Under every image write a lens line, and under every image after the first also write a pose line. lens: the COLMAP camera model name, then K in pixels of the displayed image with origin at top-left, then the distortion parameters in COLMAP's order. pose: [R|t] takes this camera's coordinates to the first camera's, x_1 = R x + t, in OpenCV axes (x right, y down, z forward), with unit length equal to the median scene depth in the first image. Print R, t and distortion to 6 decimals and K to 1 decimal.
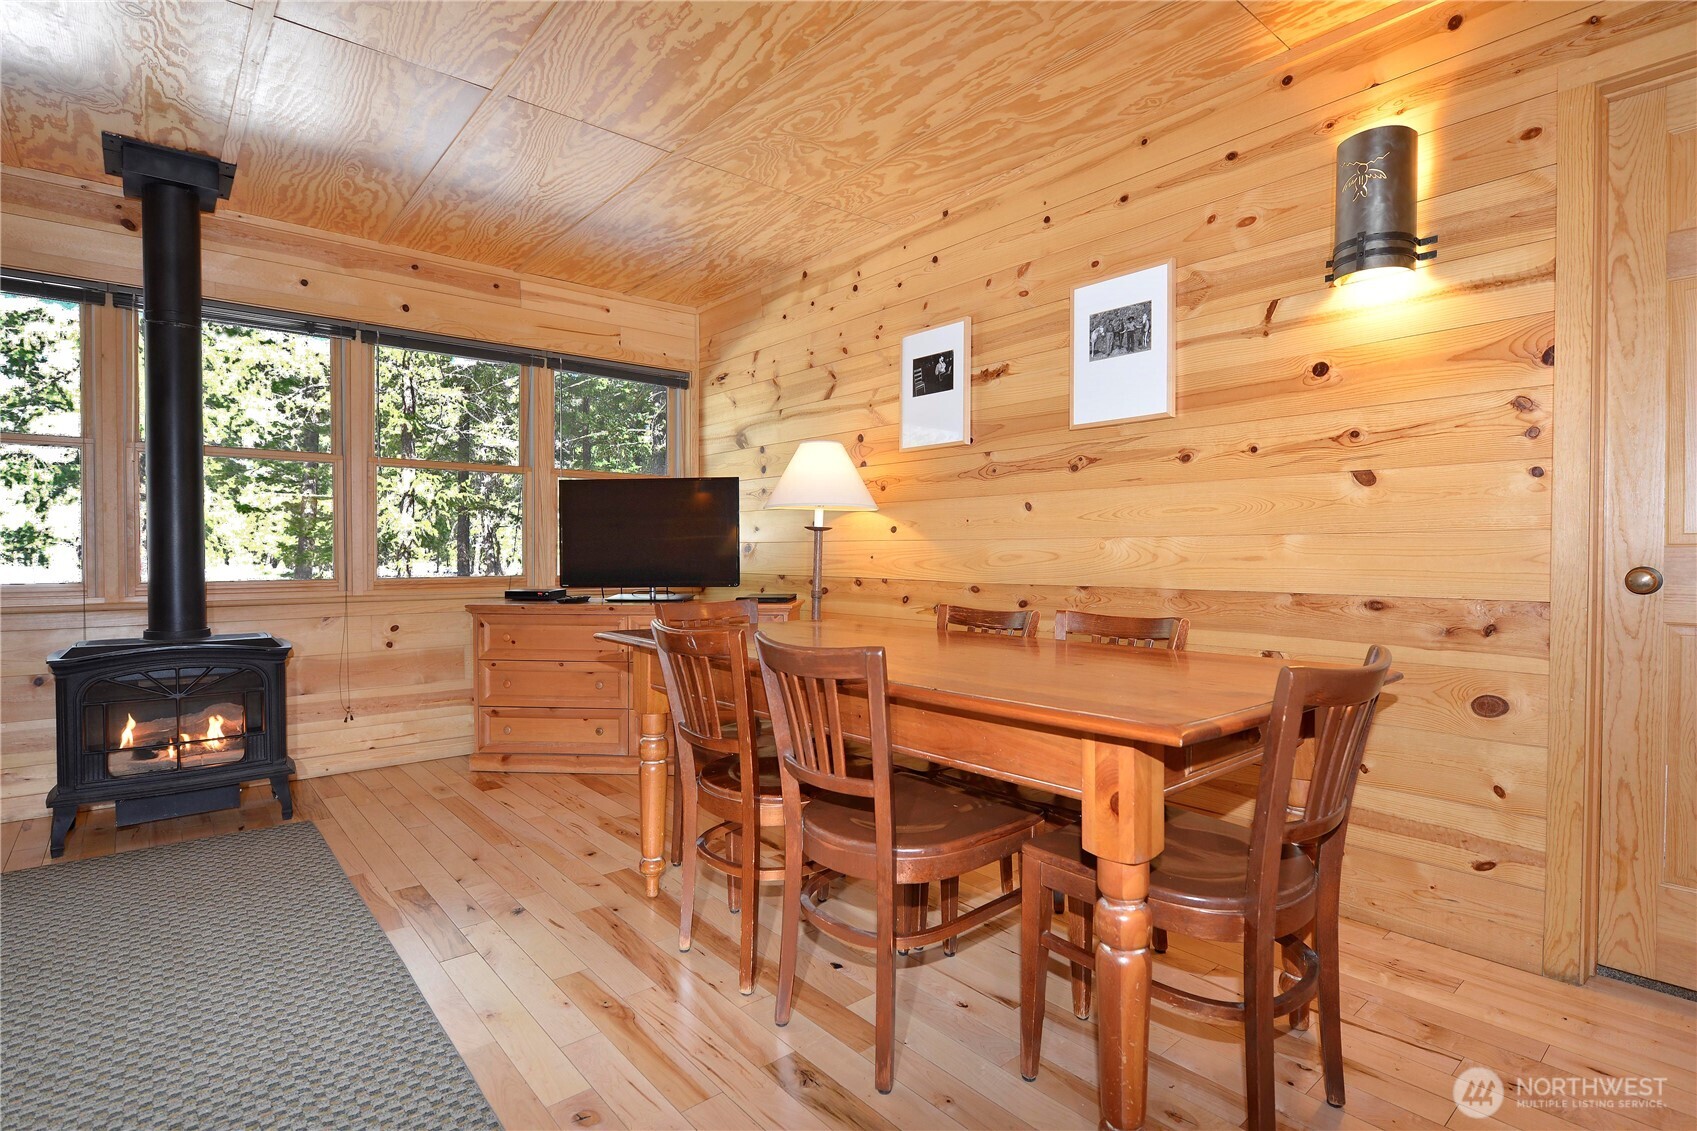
lens RADIAL K [[829.2, 0, 848.5], [0, 829.2, 565.5], [0, 0, 1]] dist [-0.013587, -0.000026]
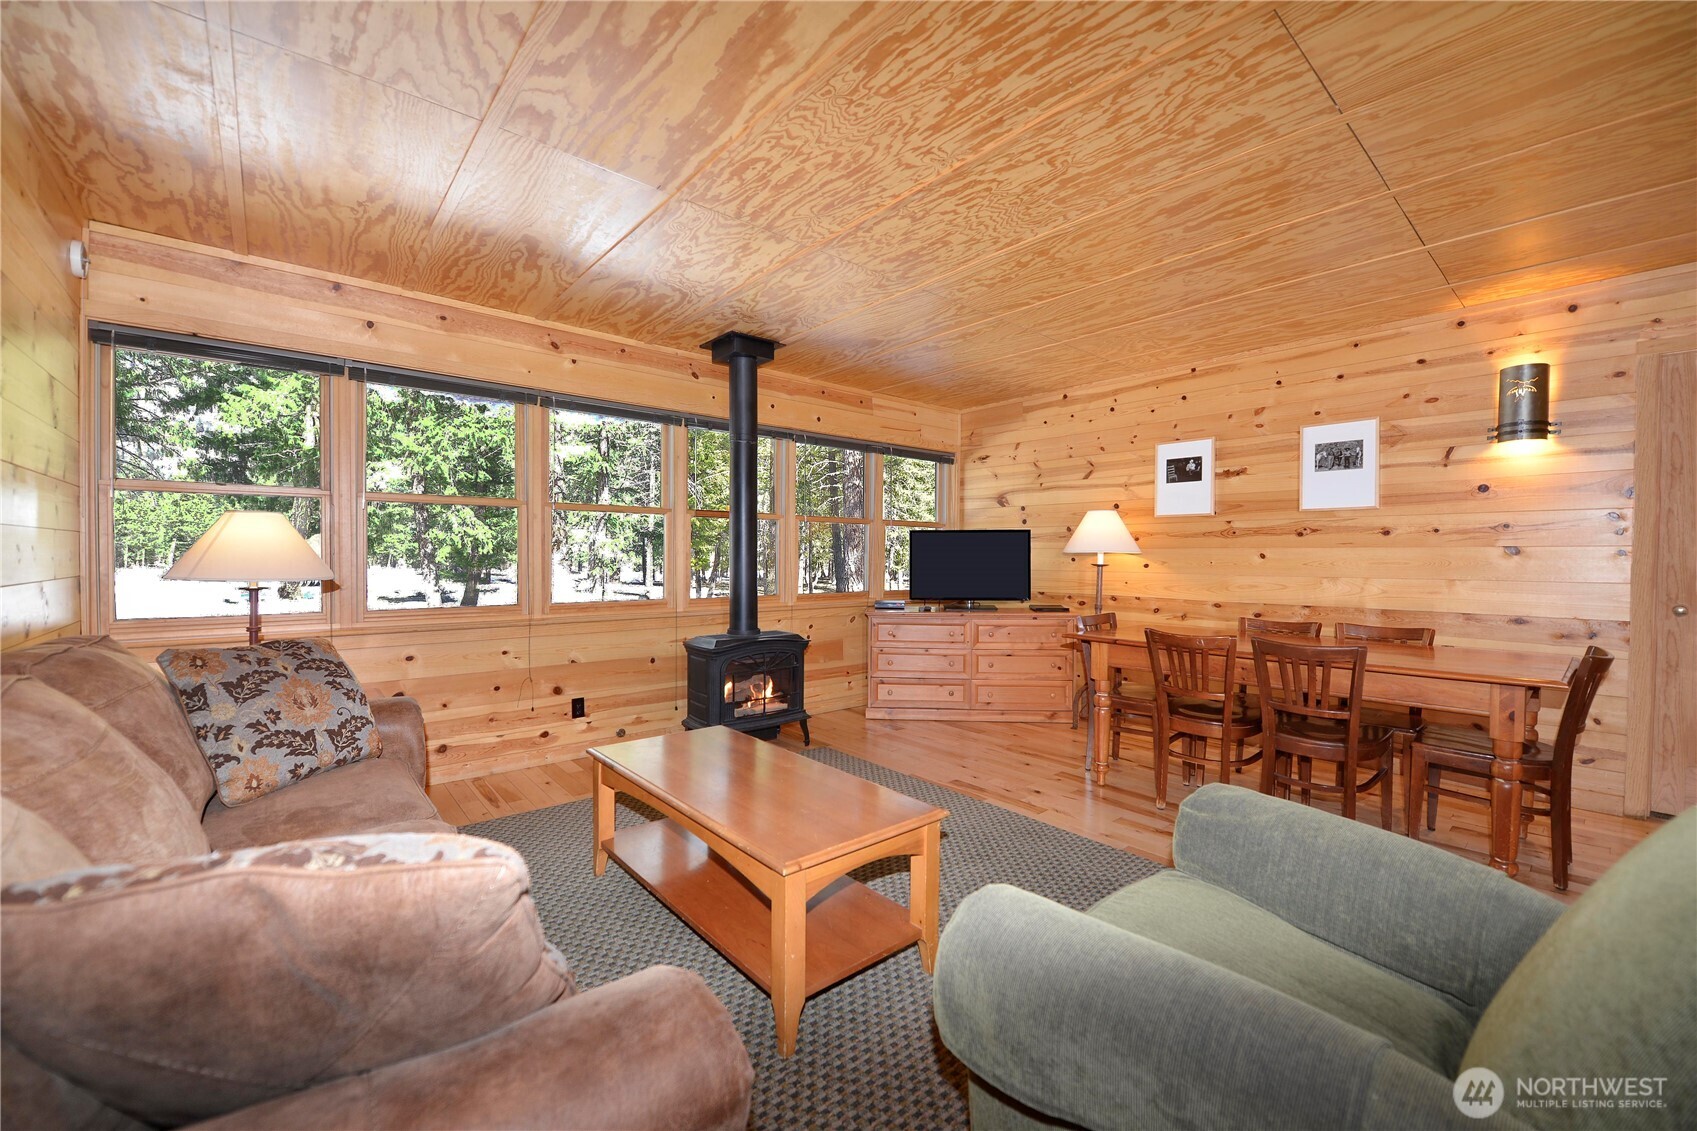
lens RADIAL K [[675.5, 0, 848.5], [0, 675.5, 565.5], [0, 0, 1]] dist [-0.015523, -0.003869]
pose [[0.999989, 0.004441, -0.001696, -0.618146], [-0.004442, 0.999990, -0.000890, -0.048614], [0.001692, 0.000898, 0.999998, -0.340405]]
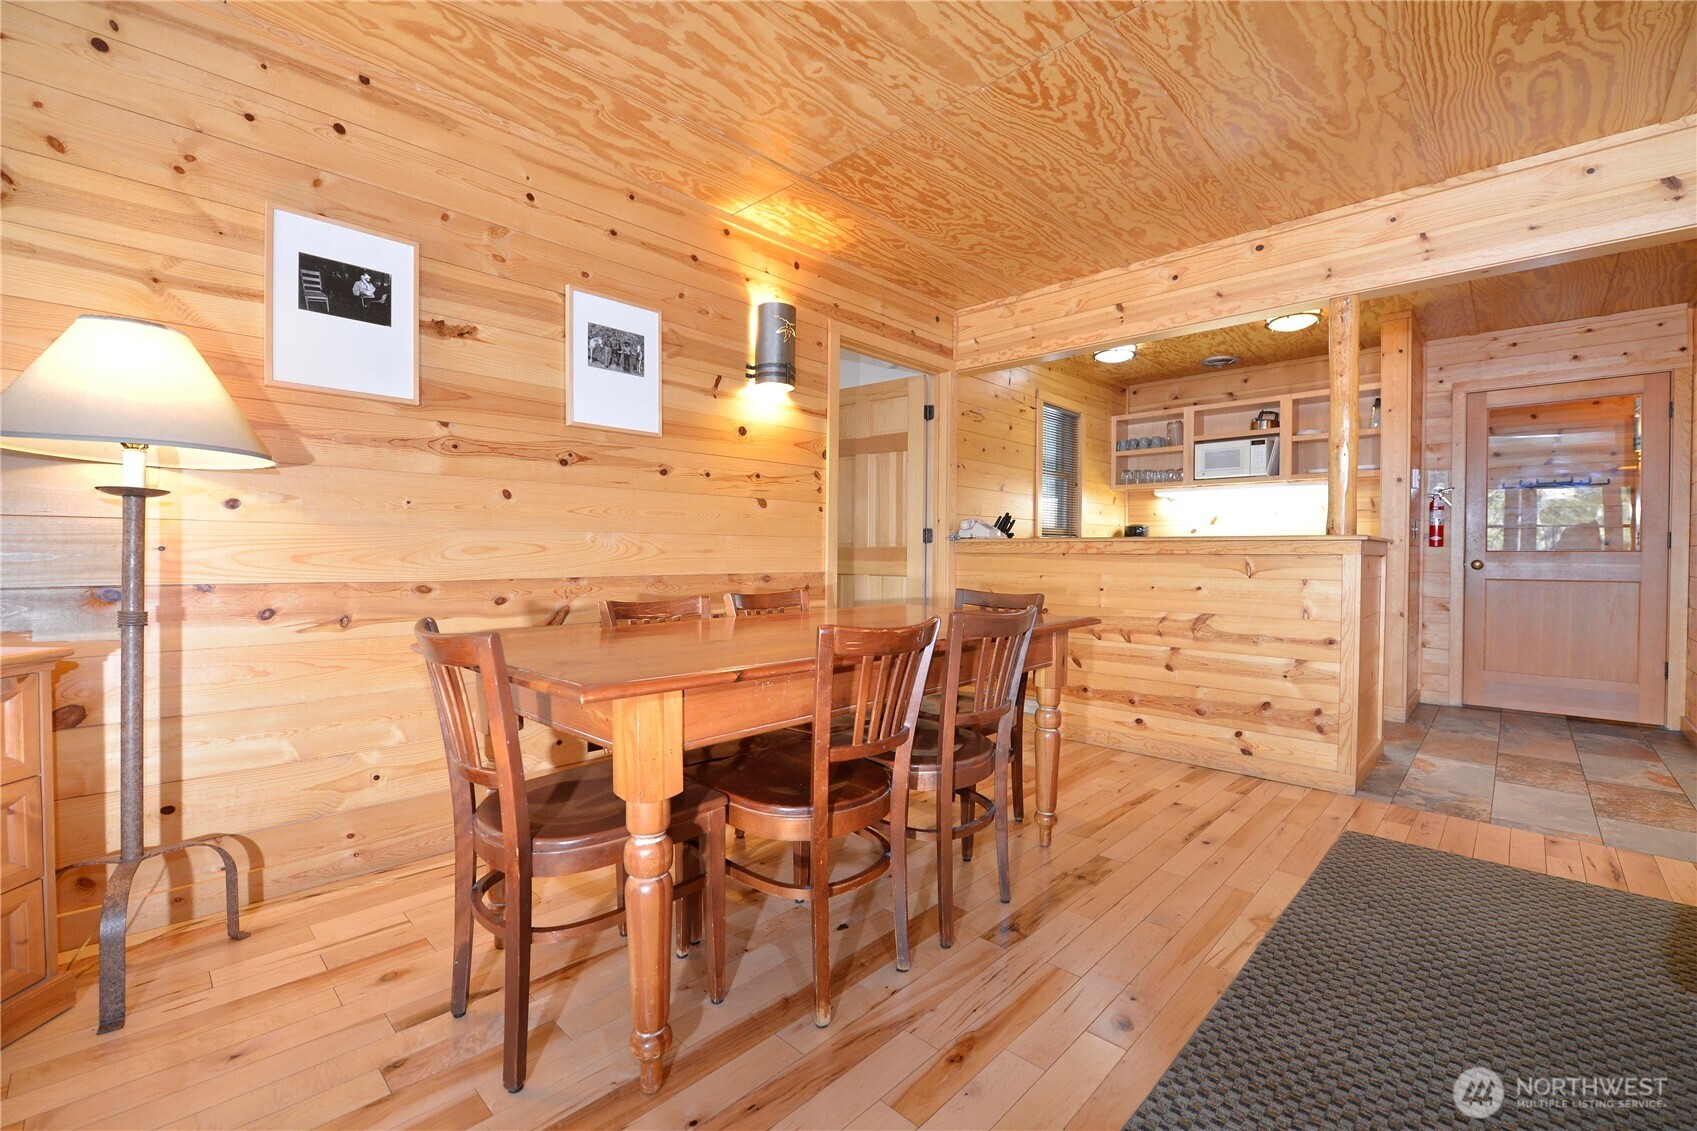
lens RADIAL K [[713.9, 0, 848.5], [0, 713.9, 565.5], [0, 0, 1]] dist [-0.018836, -0.000749]
pose [[-0.099115, -0.017783, 0.994917, -0.622957], [0.008383, 0.999790, 0.018705, -0.003572], [-0.995041, 0.010195, -0.098945, 0.721571]]
